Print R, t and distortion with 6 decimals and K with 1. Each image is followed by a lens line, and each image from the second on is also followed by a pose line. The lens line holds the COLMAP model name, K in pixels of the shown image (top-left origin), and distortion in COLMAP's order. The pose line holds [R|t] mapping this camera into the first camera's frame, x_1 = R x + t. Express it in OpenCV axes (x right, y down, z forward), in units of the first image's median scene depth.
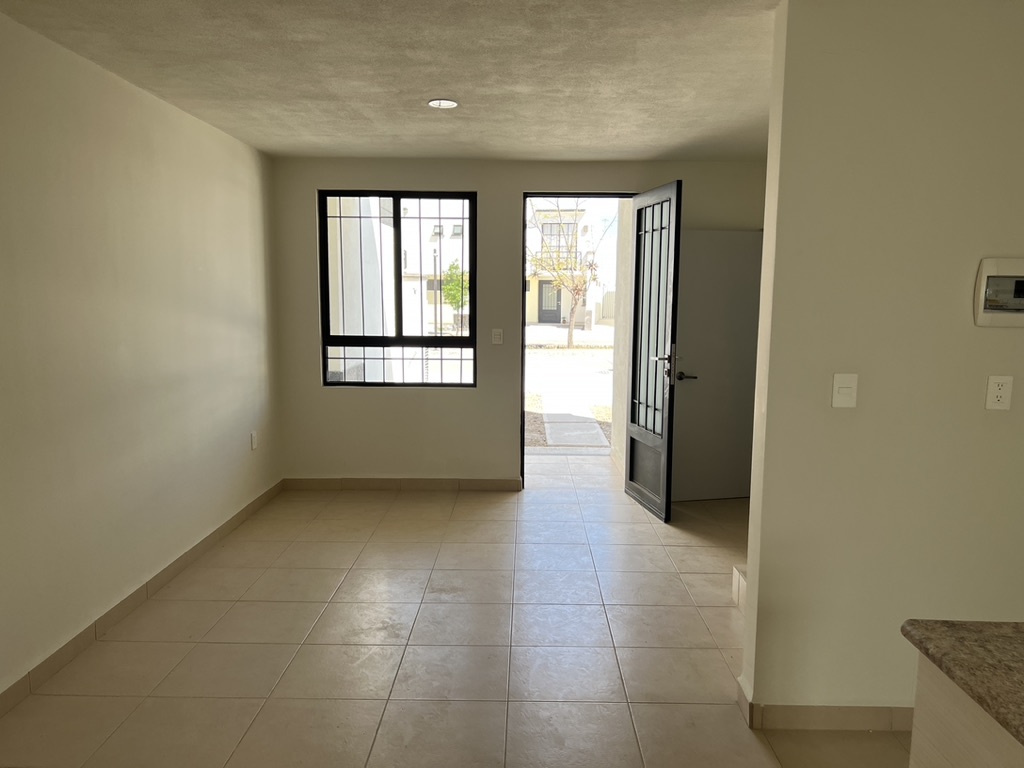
lens RADIAL K [[772.2, 0, 515.9], [0, 772.2, 388.2], [0, 0, 1]] dist [0.060634, -0.070065]
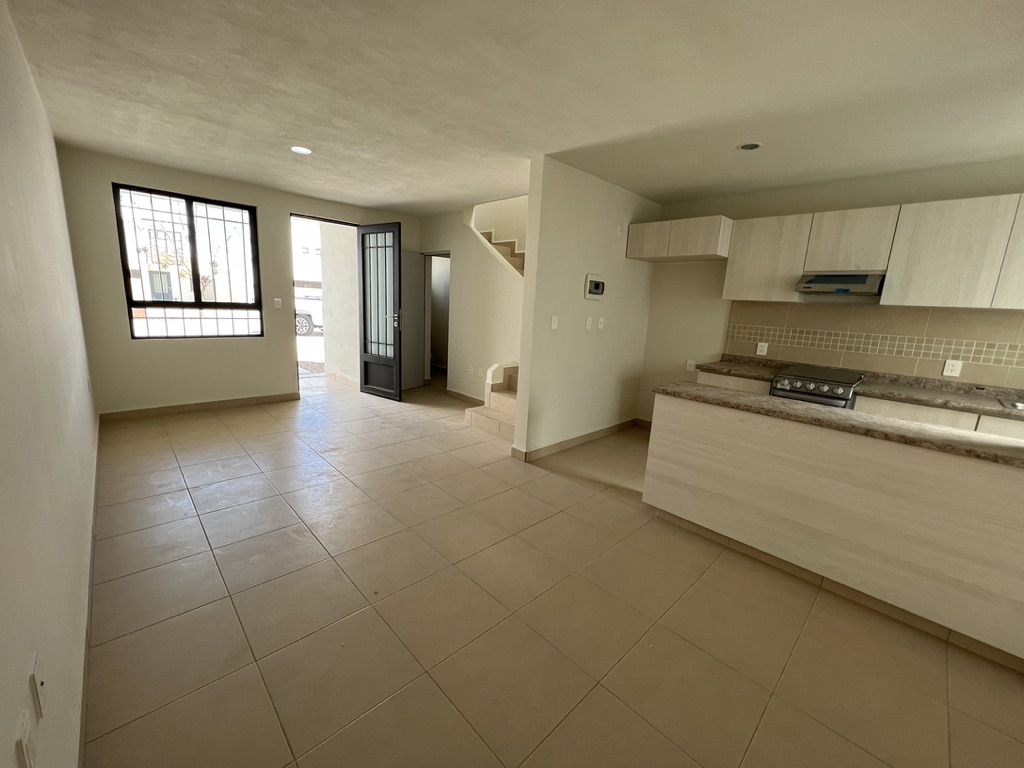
lens RADIAL K [[412.6, 0, 511.9], [0, 412.6, 382.0], [0, 0, 1]] dist [-0.003841, 0.002210]
pose [[0.709452, -0.107726, 0.696472, -0.293239], [0.040700, 0.992862, 0.112112, 0.017395], [-0.703577, -0.051192, 0.708772, 0.058389]]
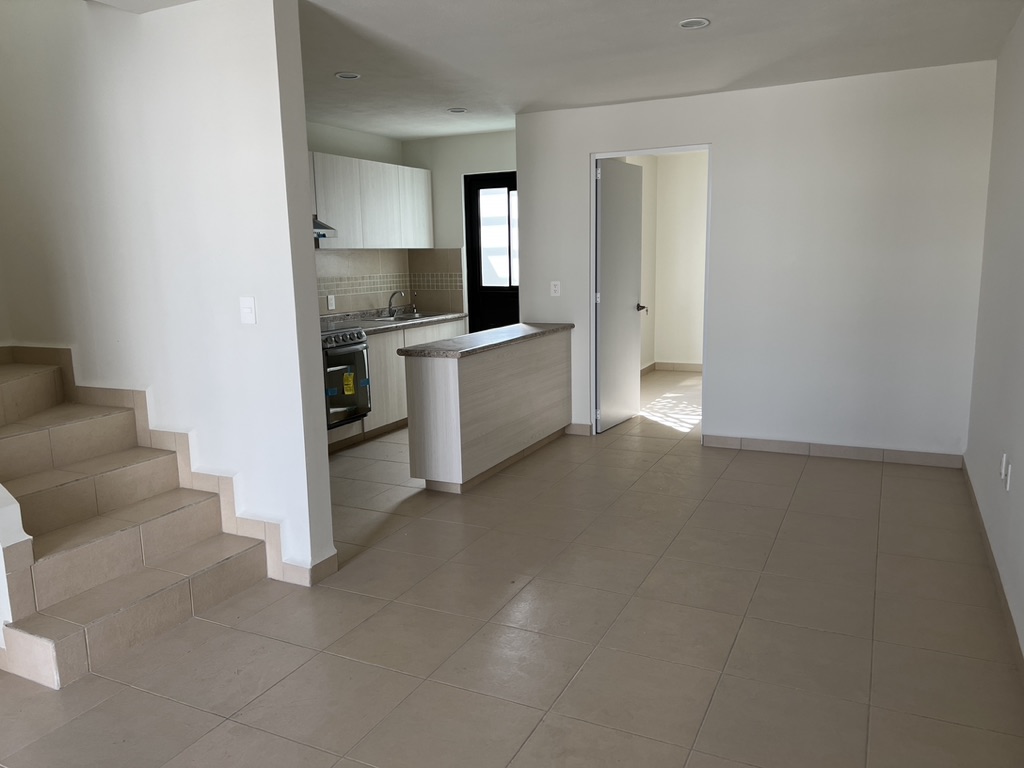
lens RADIAL K [[772.2, 0, 512.1], [0, 772.2, 383.9], [0, 0, 1]] dist [0.060634, -0.070065]
pose [[-0.906366, -0.057285, 0.418593, -0.205507], [0.069020, 0.957379, 0.280466, -0.212582], [-0.416819, 0.283096, -0.863782, 1.655439]]
